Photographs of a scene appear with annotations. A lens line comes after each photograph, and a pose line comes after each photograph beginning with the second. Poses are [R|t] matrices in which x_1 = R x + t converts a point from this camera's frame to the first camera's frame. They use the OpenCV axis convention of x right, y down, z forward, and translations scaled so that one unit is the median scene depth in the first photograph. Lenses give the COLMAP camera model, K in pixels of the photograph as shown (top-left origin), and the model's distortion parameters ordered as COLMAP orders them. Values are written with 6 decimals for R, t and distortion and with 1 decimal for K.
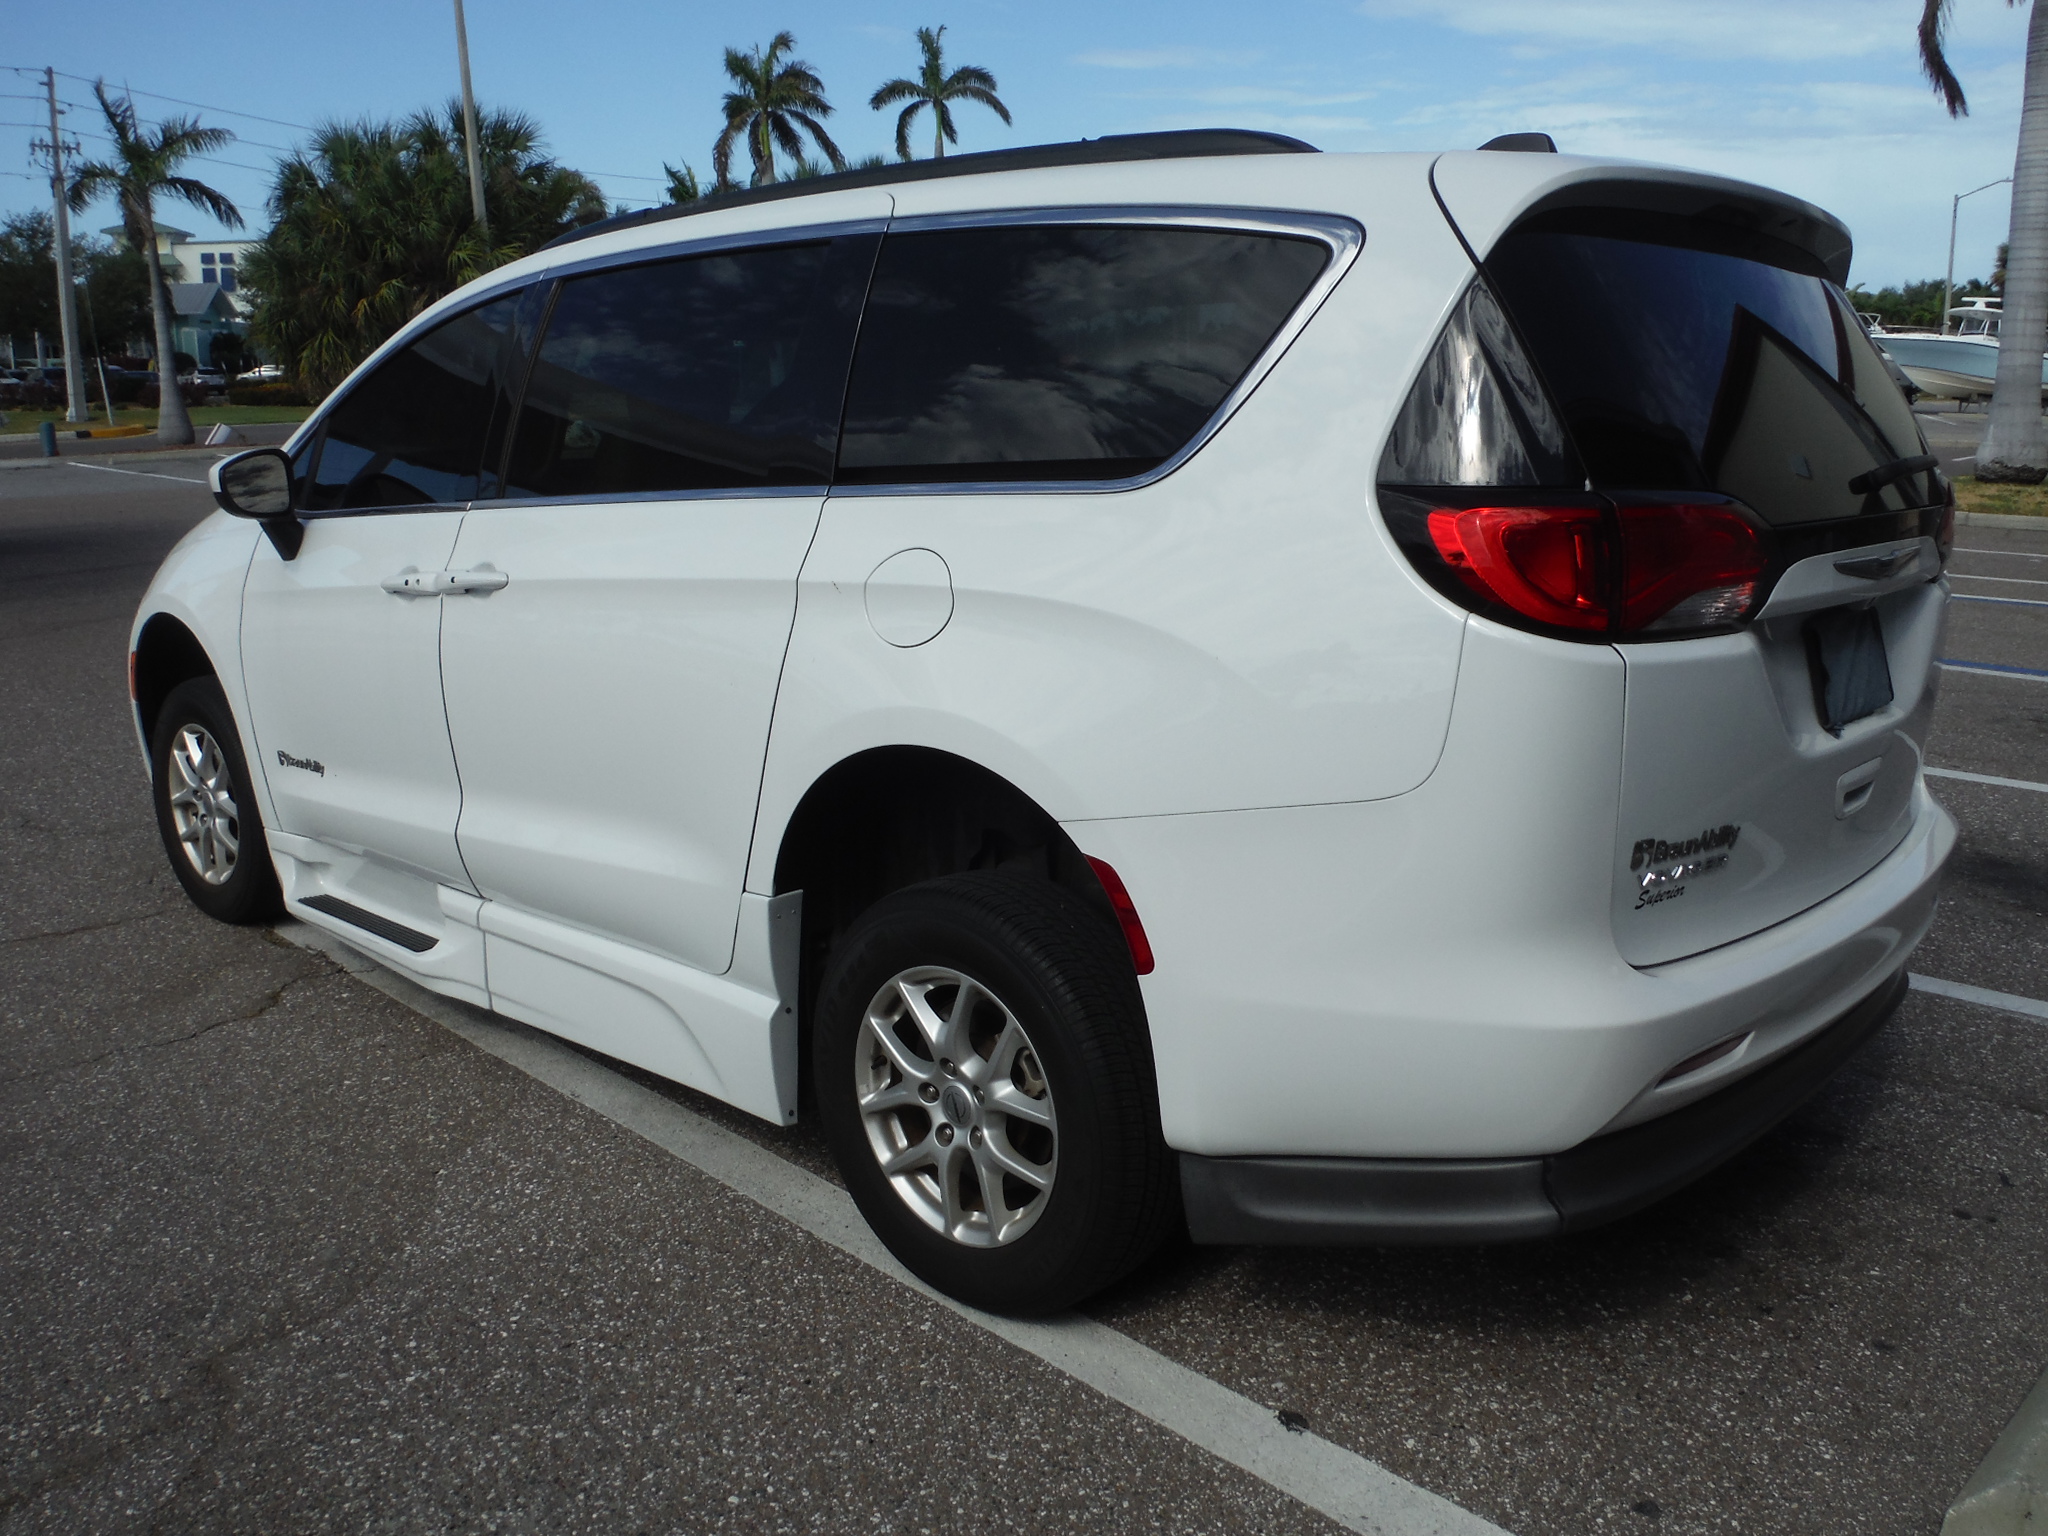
lens RADIAL K [[1666.2, 0, 1024.0], [0, 1666.2, 768.0], [0, 0, 1]] dist [-0.005704, -0.083396]
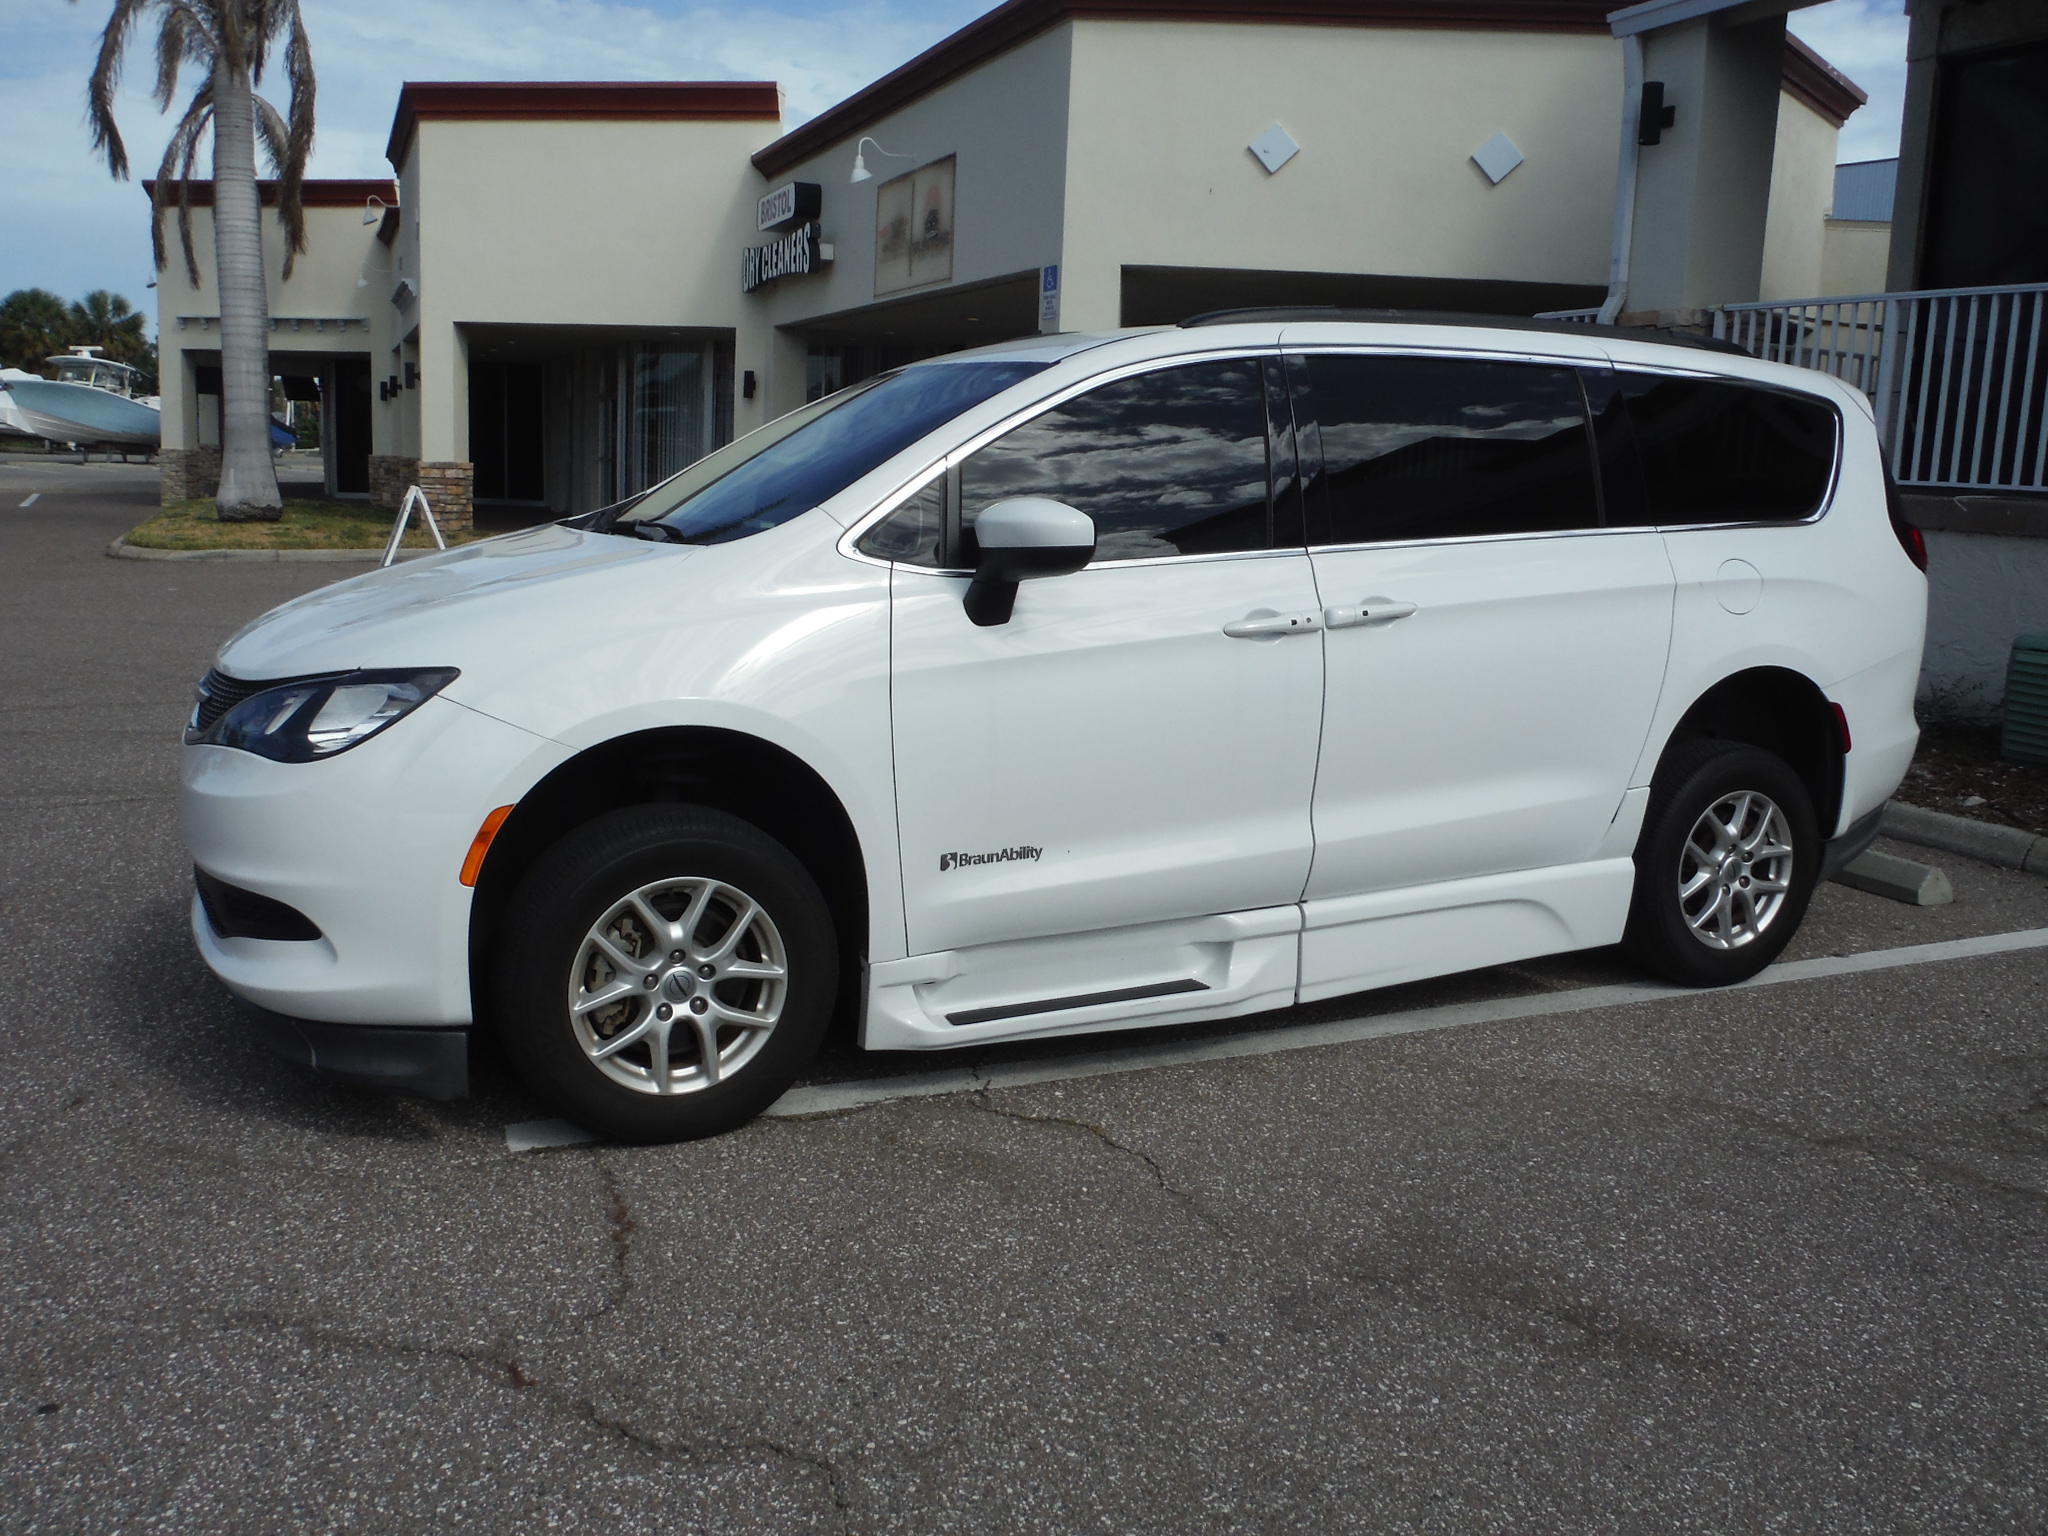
lens RADIAL K [[1689.2, 0, 1024.0], [0, 1689.2, 768.0], [0, 0, 1]] dist [0.005389, -0.168761]
pose [[0.351832, -0.147318, 0.924398, -1.396238], [0.171355, 0.980987, 0.091117, -0.141907], [-0.920246, 0.126342, 0.370386, 0.727885]]
